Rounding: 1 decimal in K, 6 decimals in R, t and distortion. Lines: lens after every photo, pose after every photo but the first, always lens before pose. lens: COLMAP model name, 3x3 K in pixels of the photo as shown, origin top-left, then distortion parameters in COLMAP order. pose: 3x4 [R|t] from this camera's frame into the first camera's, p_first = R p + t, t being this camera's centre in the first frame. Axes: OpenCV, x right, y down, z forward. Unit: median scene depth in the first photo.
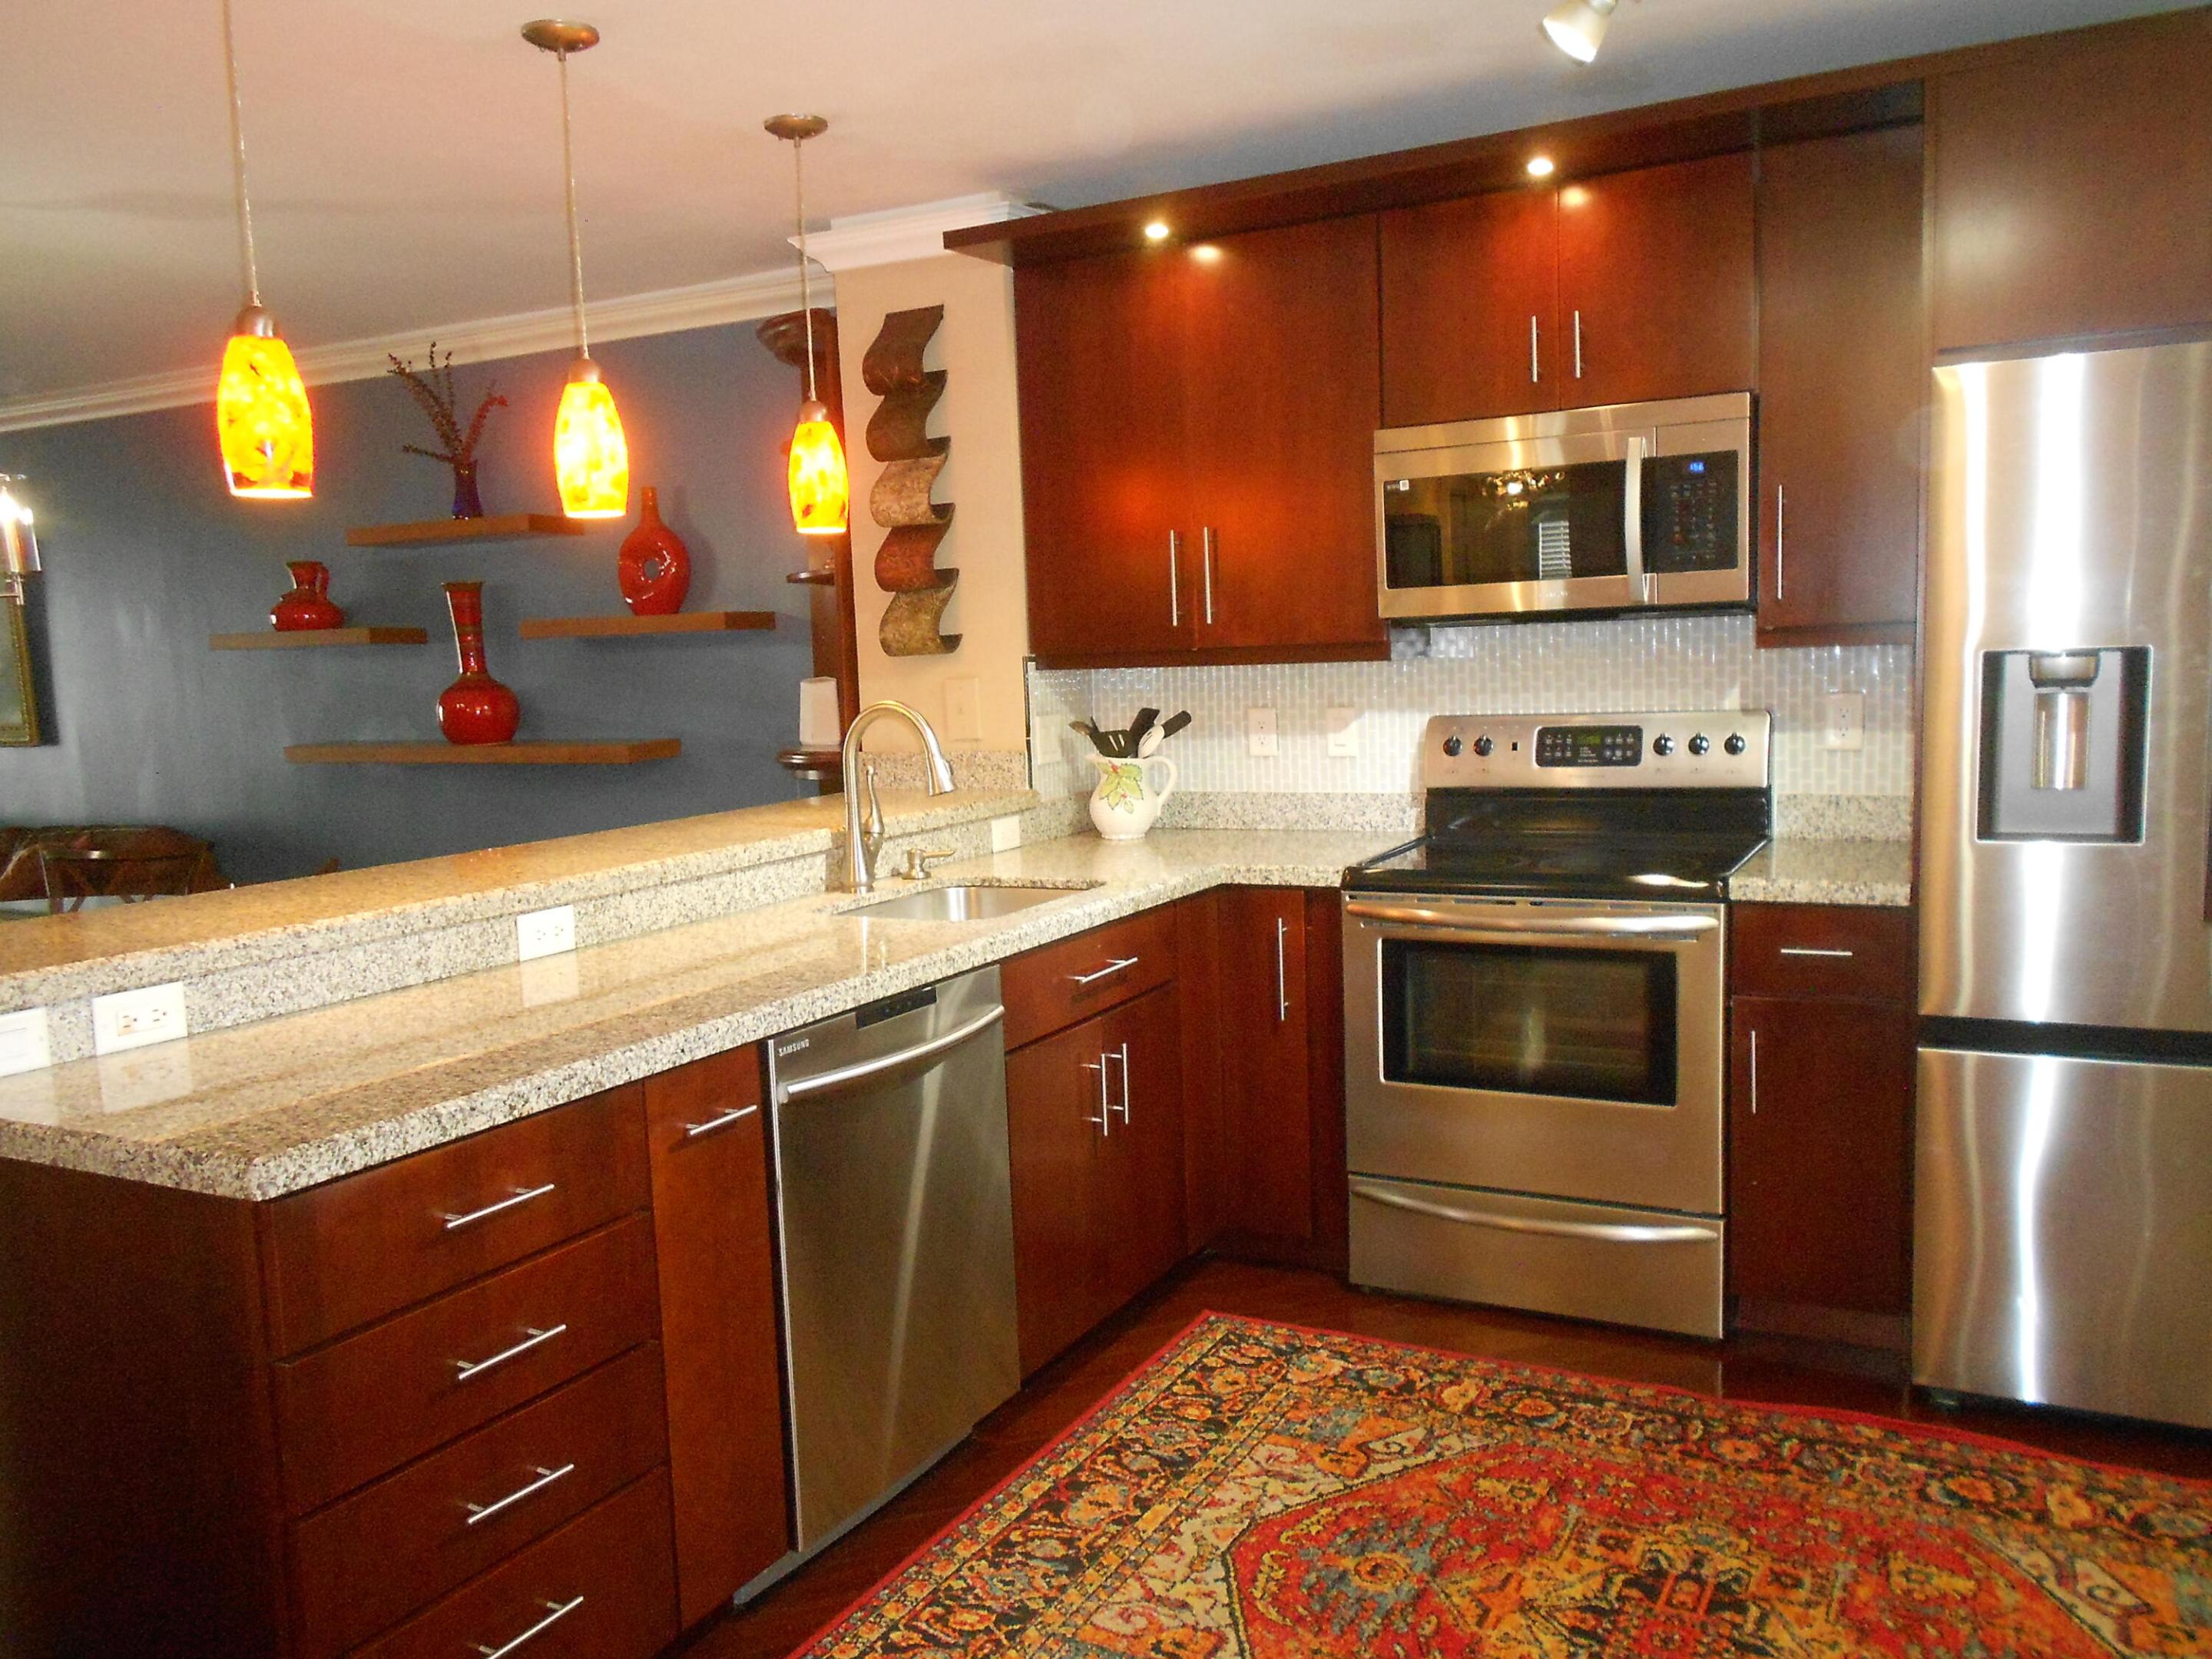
lens RADIAL K [[1688.5, 0, 1105.6], [0, 1688.5, 844.8], [0, 0, 1]] dist [-0.031082, 0.029796]
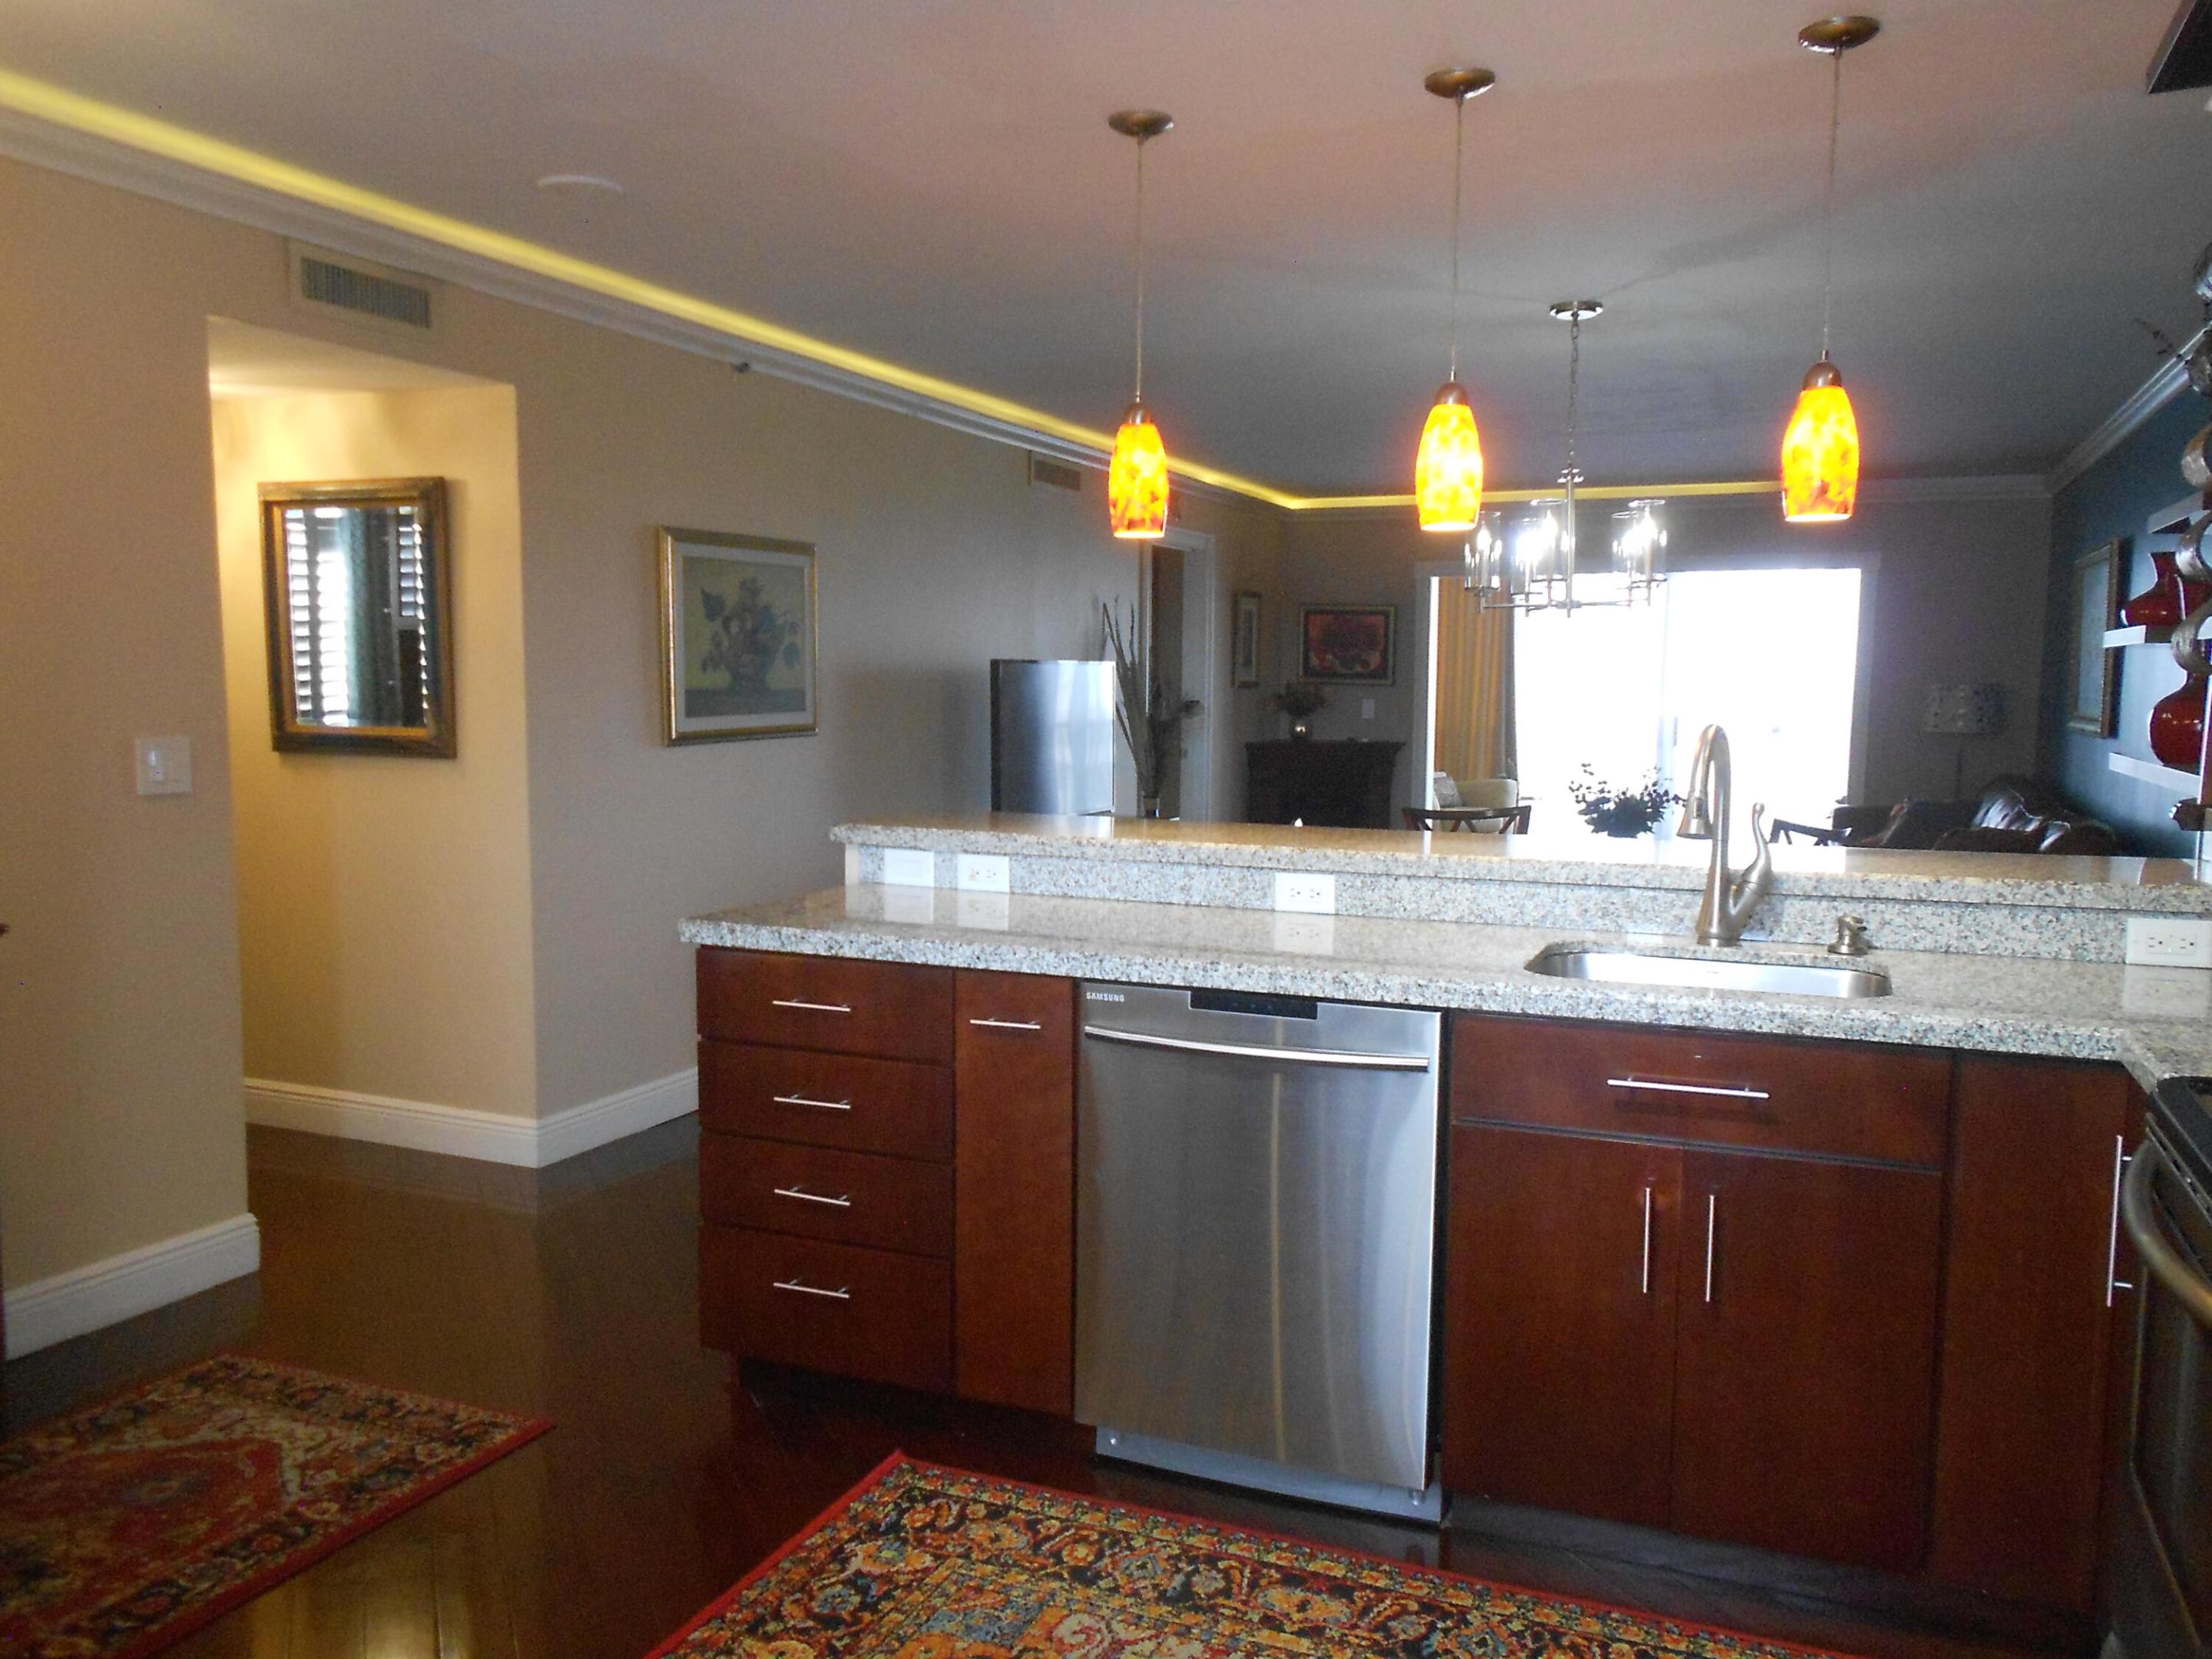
lens RADIAL K [[1688.5, 0, 1098.3], [0, 1688.5, 835.5], [0, 0, 1]] dist [-0.031082, 0.029796]
pose [[0.109151, 0.129064, -0.985611, 0.885242], [-0.128584, 0.985037, 0.114749, -0.113786], [0.985673, 0.114209, 0.124114, 0.789080]]
